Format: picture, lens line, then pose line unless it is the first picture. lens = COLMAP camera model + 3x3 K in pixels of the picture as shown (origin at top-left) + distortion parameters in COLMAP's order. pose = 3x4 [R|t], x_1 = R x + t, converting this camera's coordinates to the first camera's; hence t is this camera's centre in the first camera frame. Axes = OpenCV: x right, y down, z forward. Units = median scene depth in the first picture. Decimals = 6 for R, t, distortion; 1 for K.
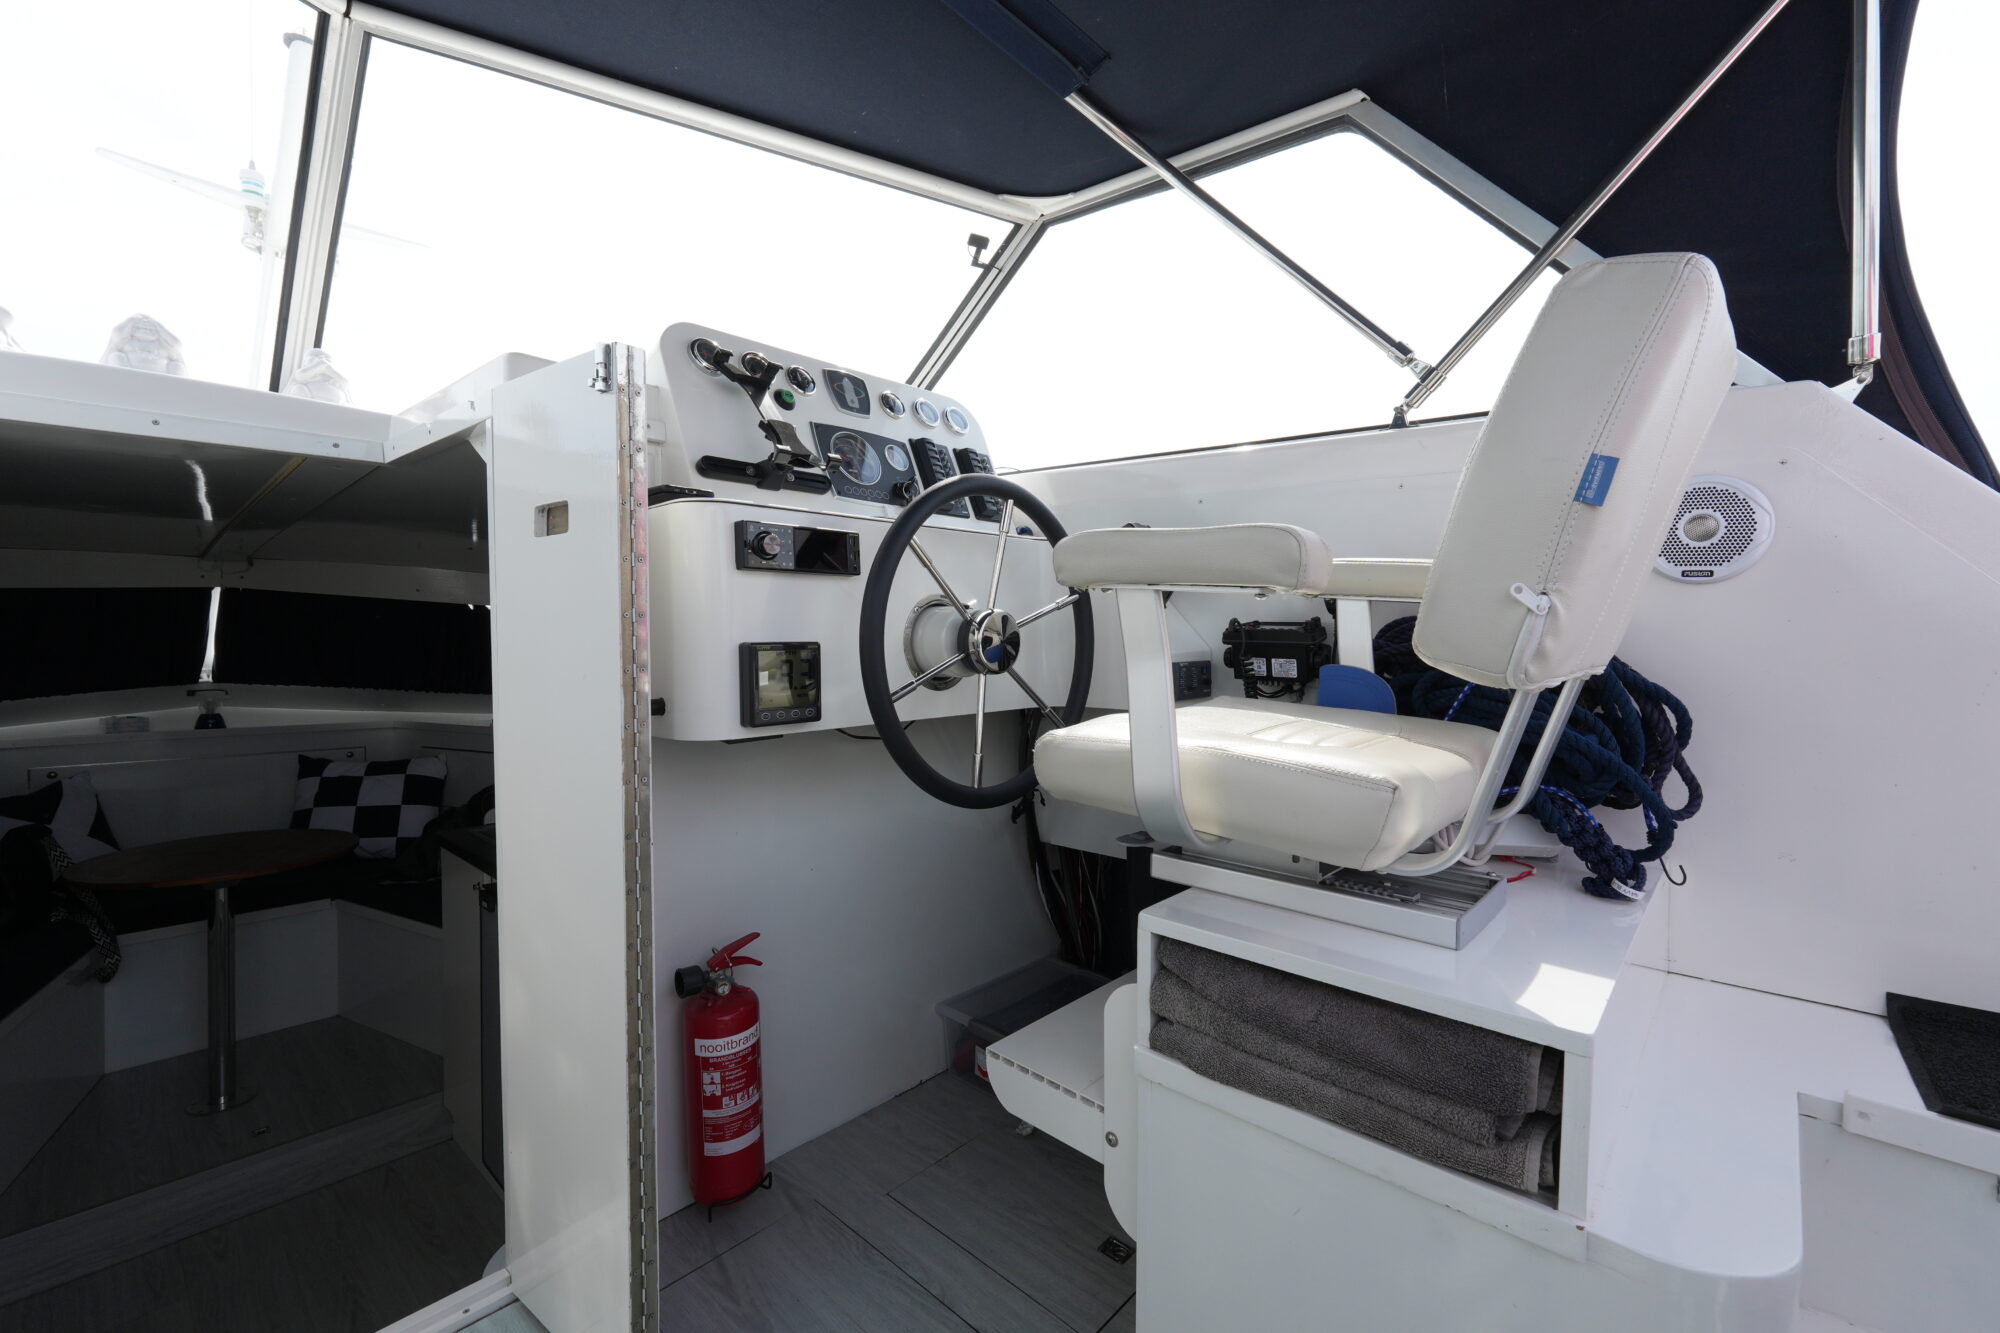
lens RADIAL K [[835.5, 0, 998.8], [0, 835.5, 662.4], [0, 0, 1]] dist [-0.001923, 0.000346]
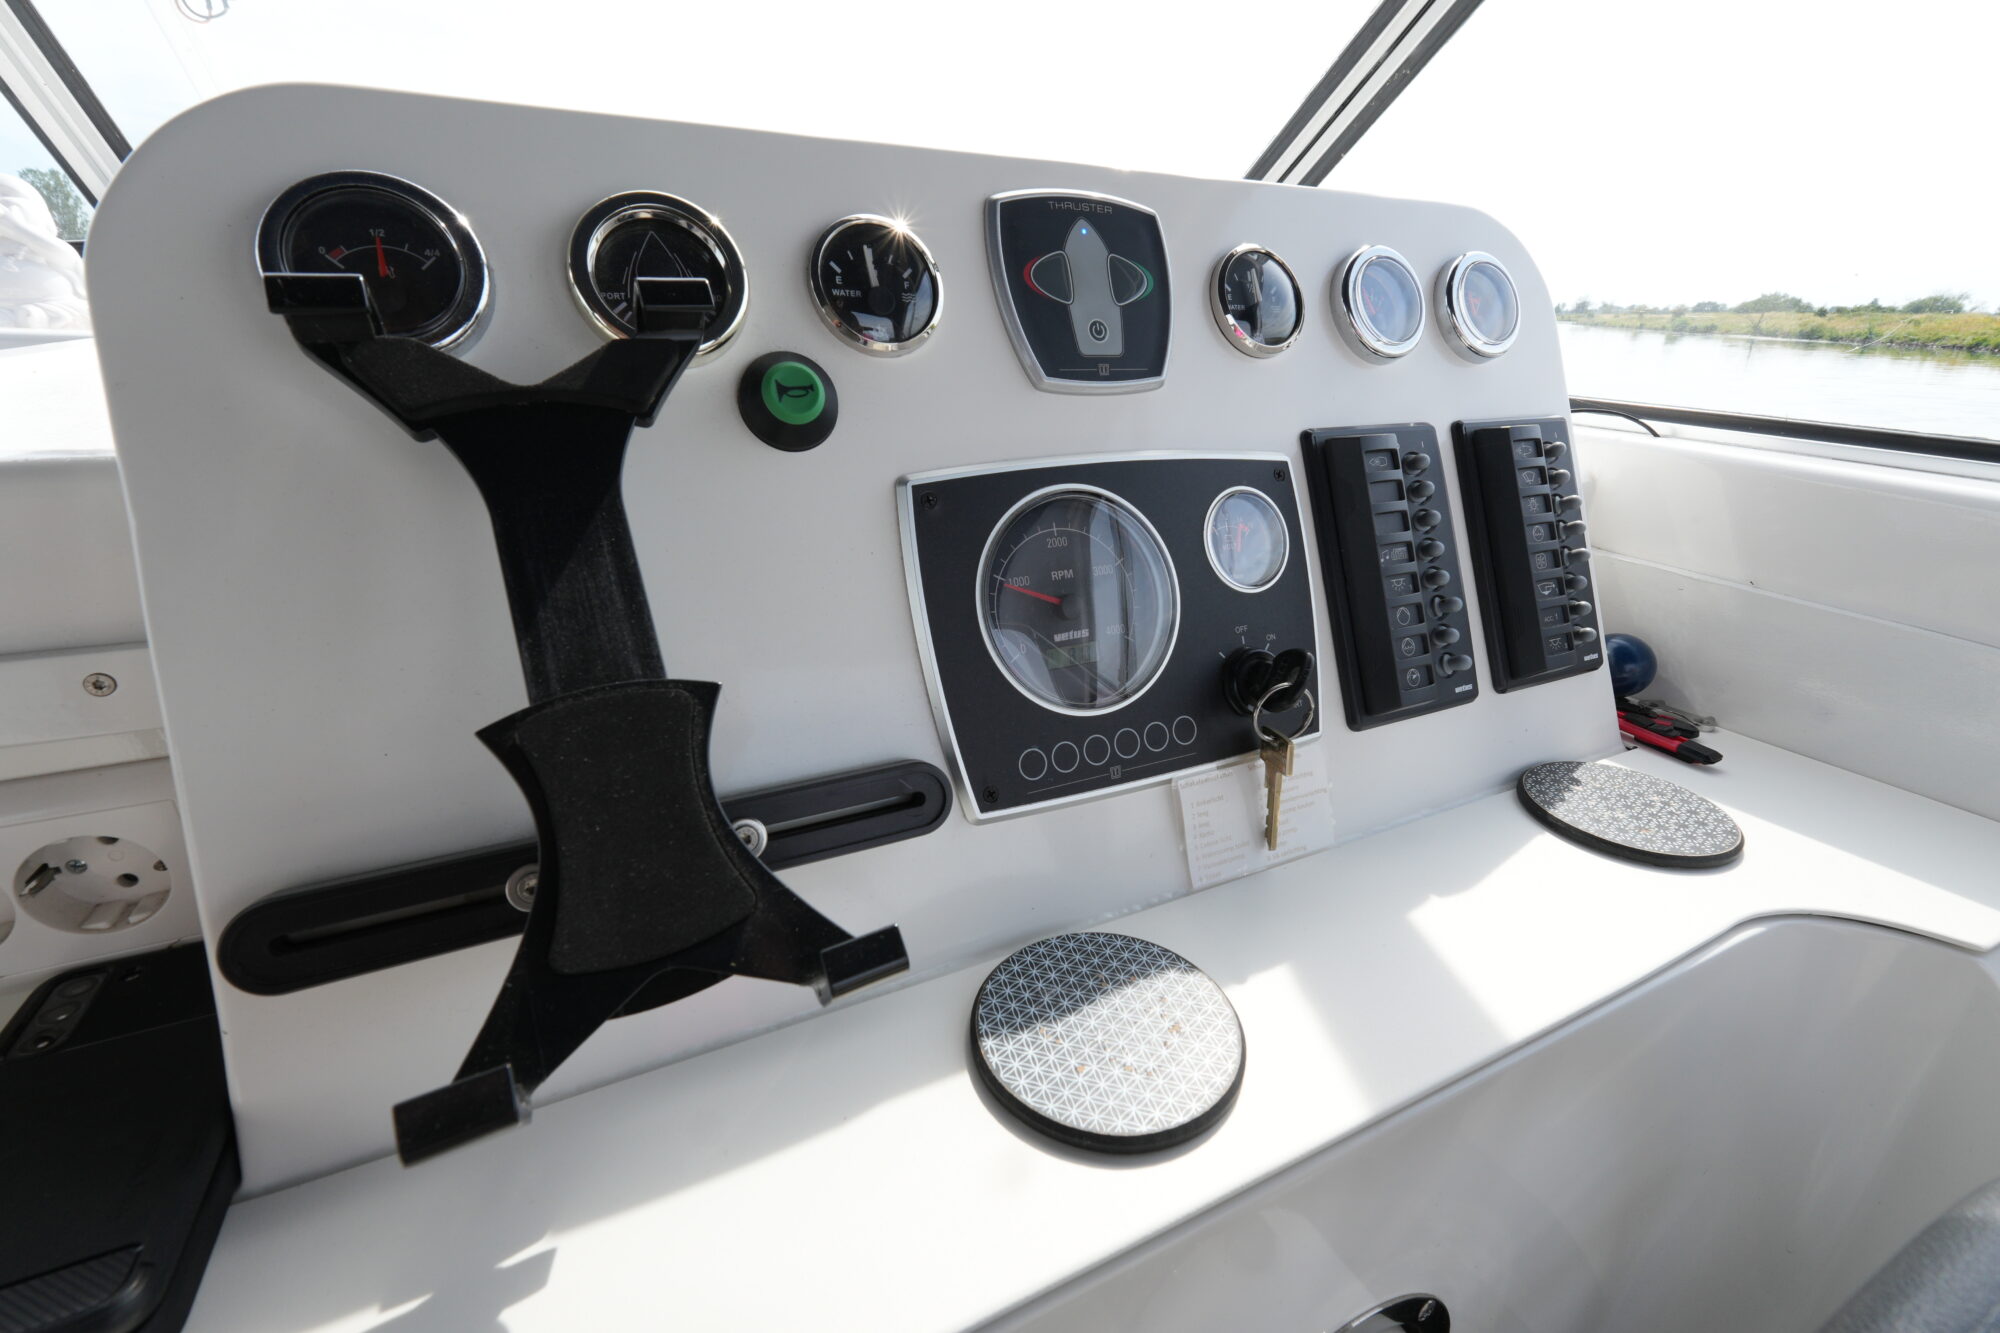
lens RADIAL K [[835.5, 0, 998.8], [0, 835.5, 662.4], [0, 0, 1]] dist [-0.001923, 0.000346]
pose [[0.929025, 0.152625, -0.337072, -0.100365], [-0.028189, 0.937512, 0.346808, -0.302494], [0.368941, -0.312692, 0.875275, 0.726274]]
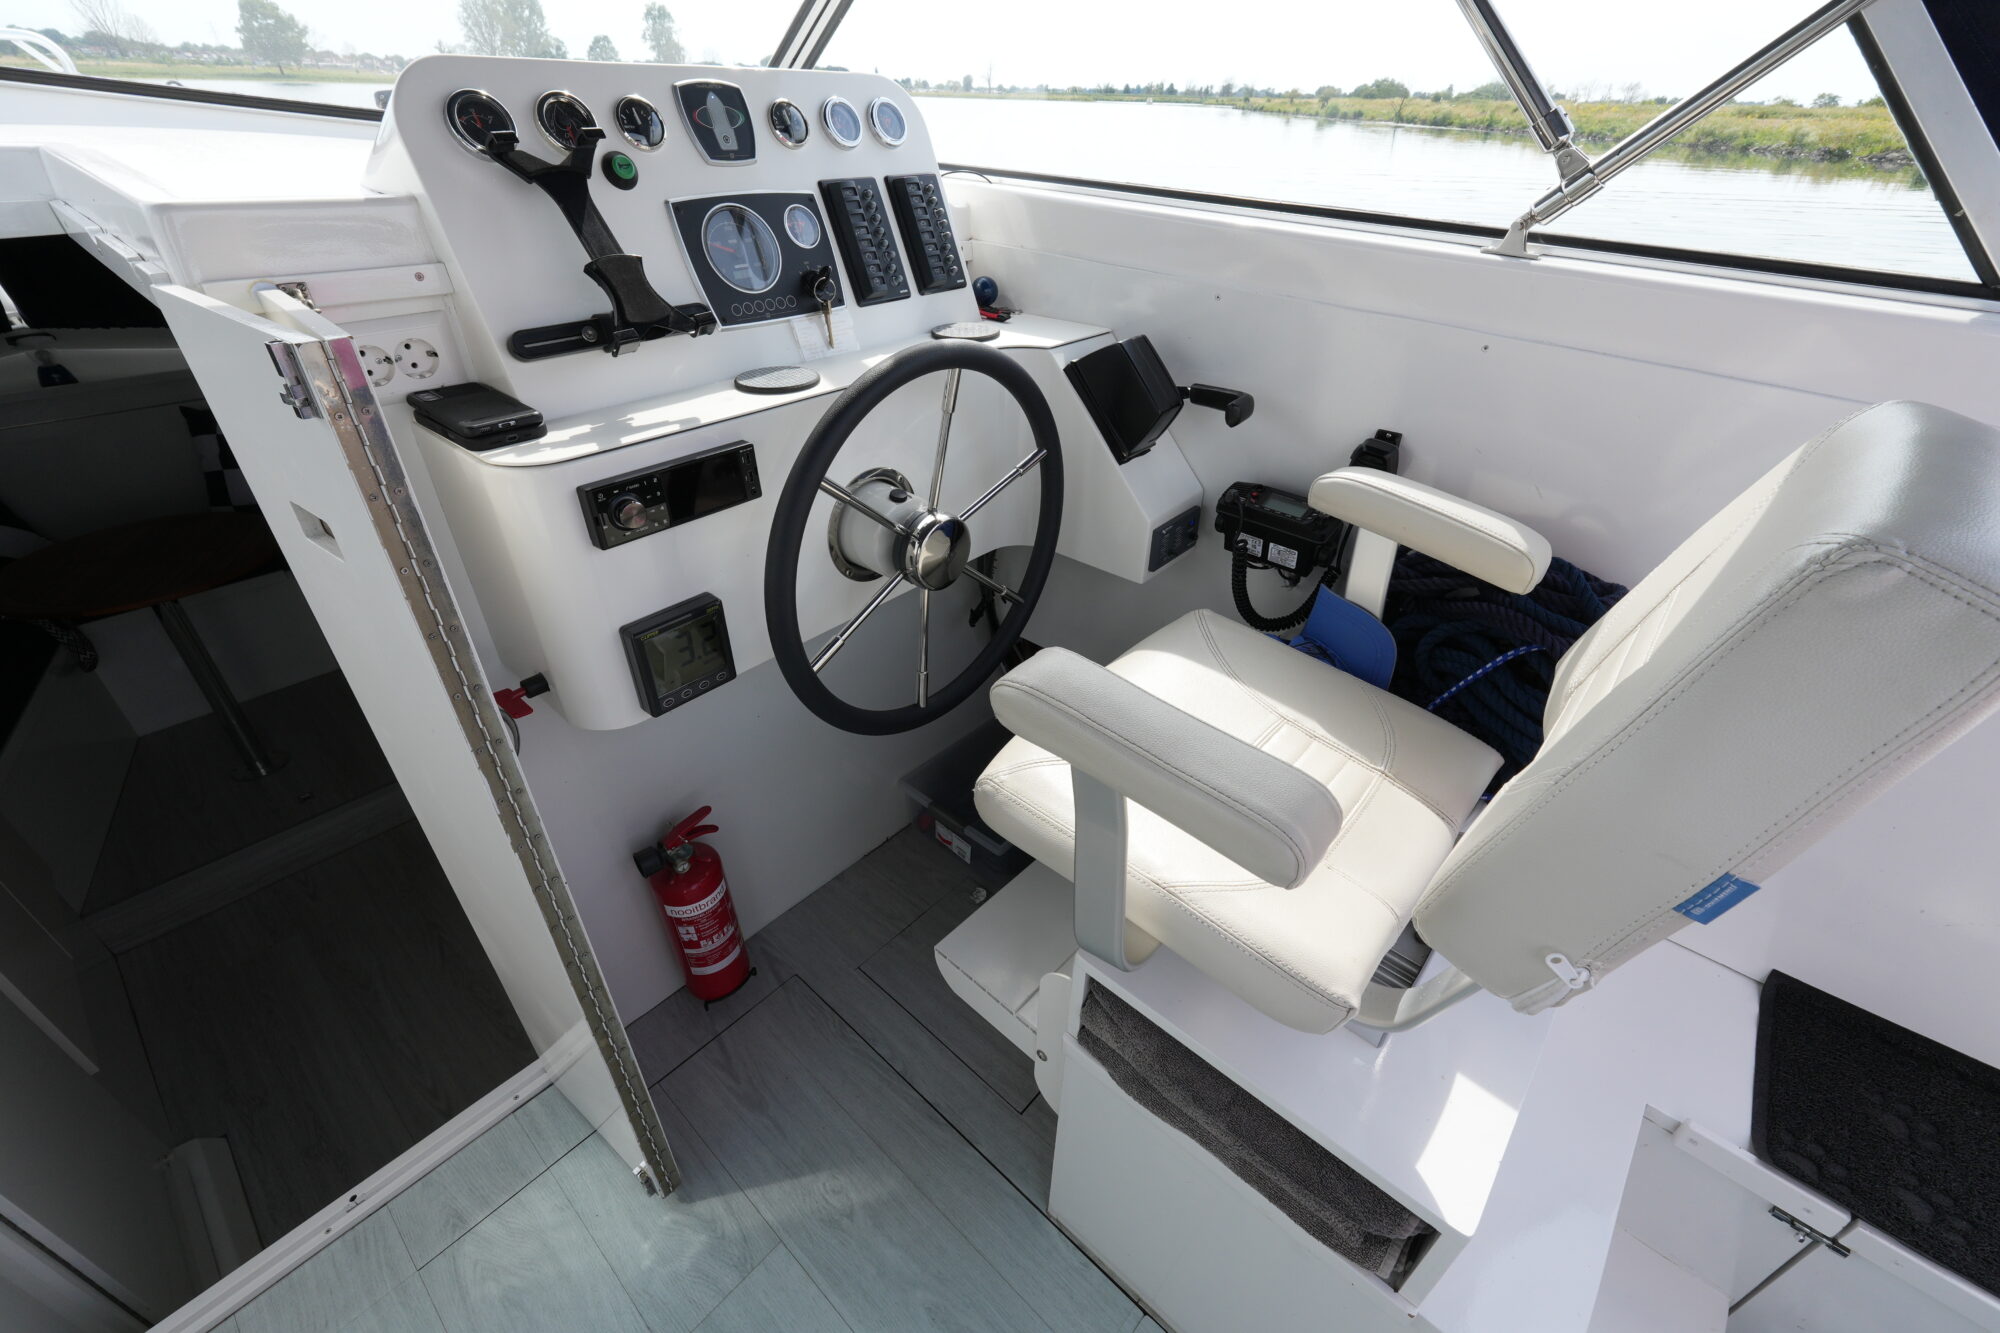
lens RADIAL K [[836.3, 0, 995.3], [0, 836.3, 662.9], [0, 0, 1]] dist [-0.001312, -0.000312]
pose [[0.999772, 0.004419, 0.020900, 0.028961], [-0.014780, 0.849484, 0.527408, -0.309905], [-0.015424, -0.527596, 0.849355, 0.201159]]
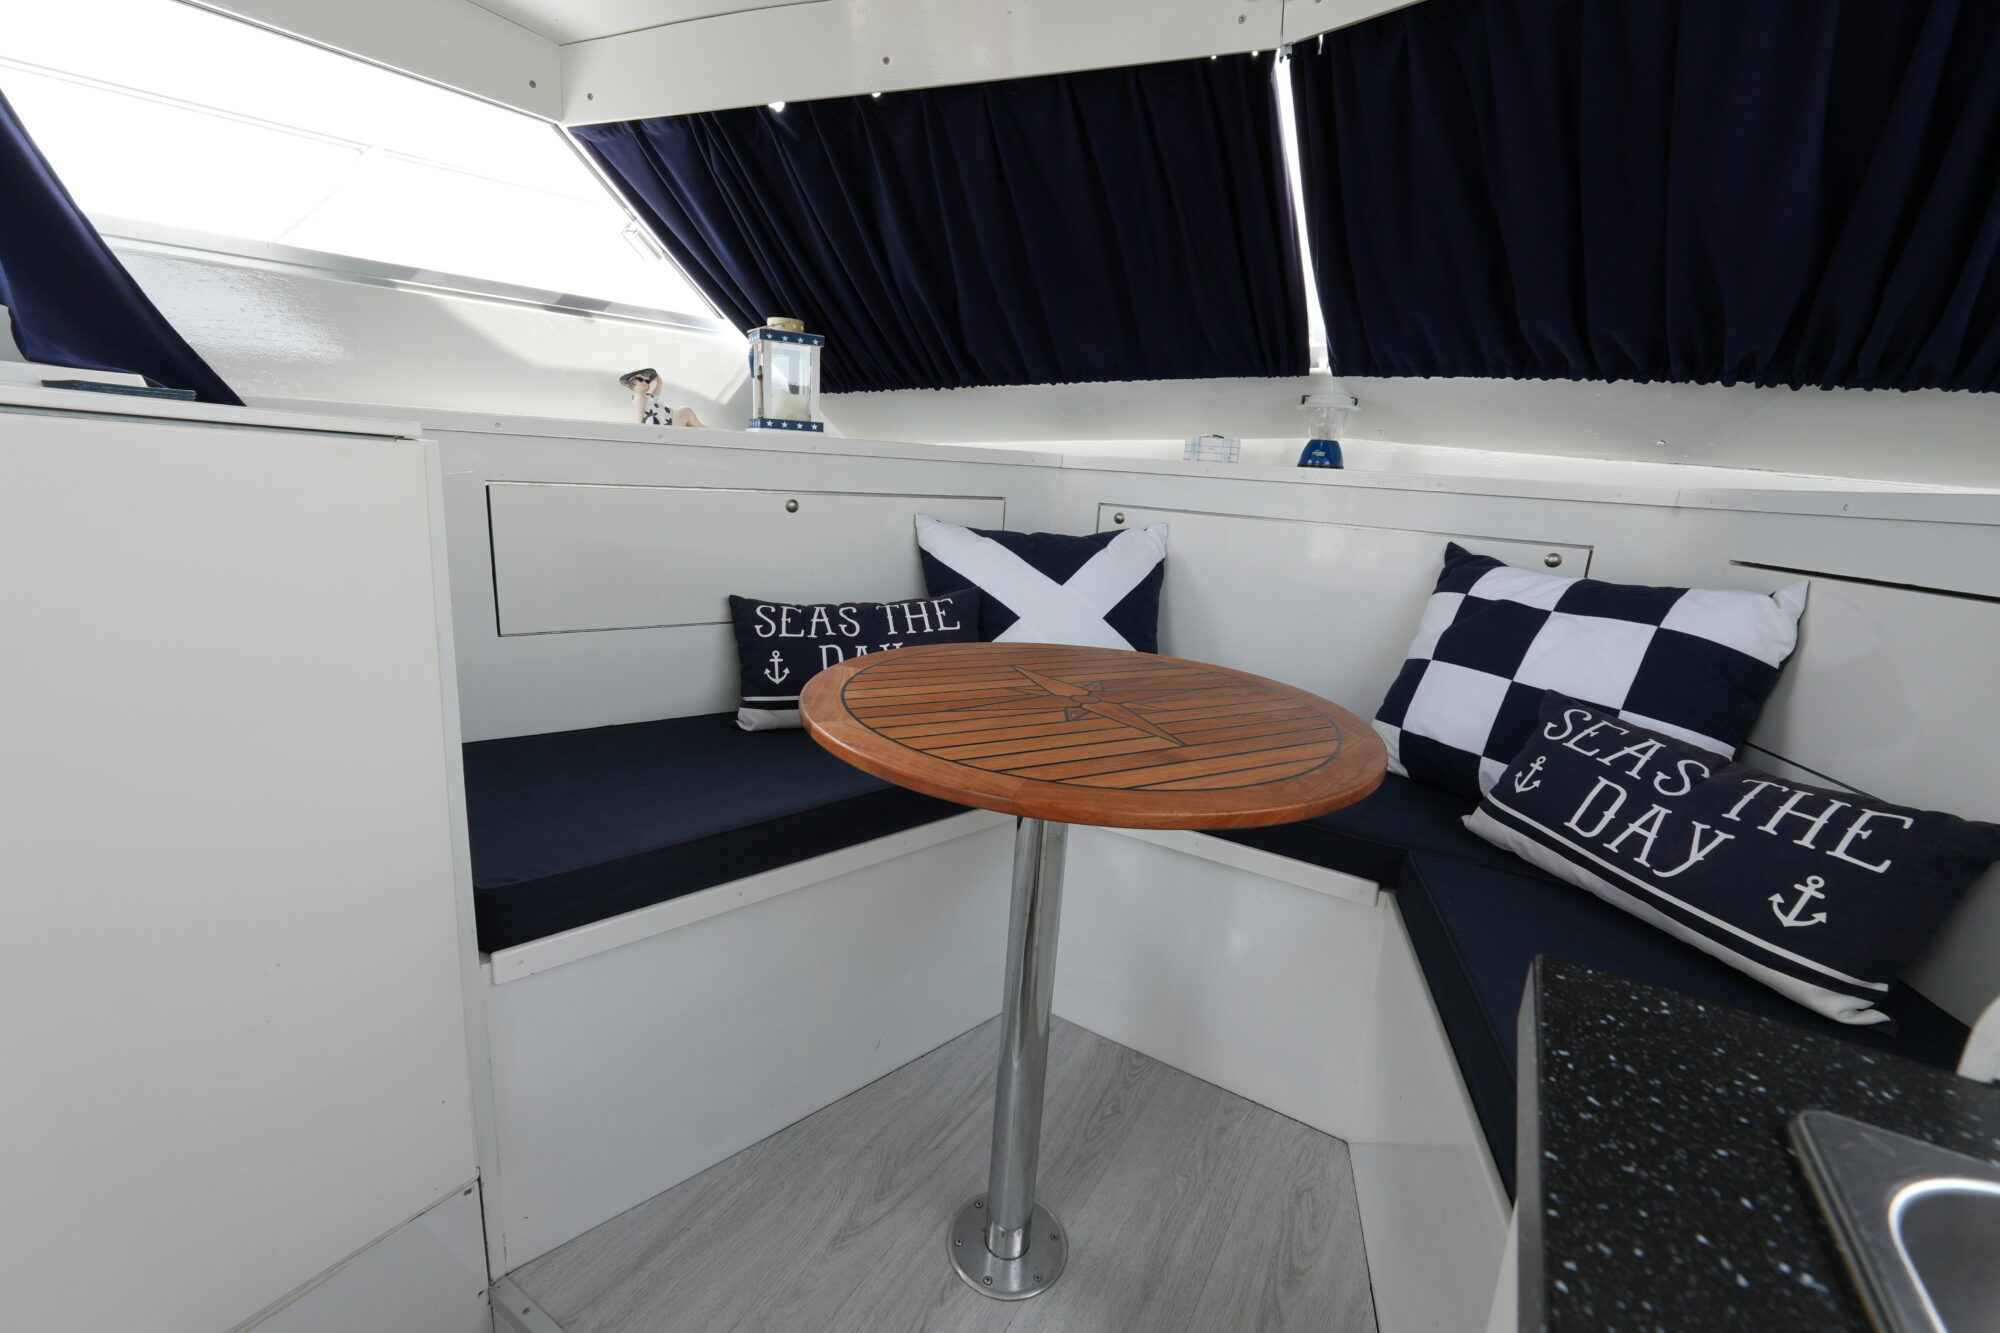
lens RADIAL K [[836.3, 0, 995.3], [0, 836.3, 662.9], [0, 0, 1]] dist [-0.001312, -0.000312]
pose [[0.189359, 0.218715, -0.957239, -0.959032], [-0.086133, 0.974819, 0.205694, 0.227504], [0.978123, 0.043500, 0.203429, 1.484153]]
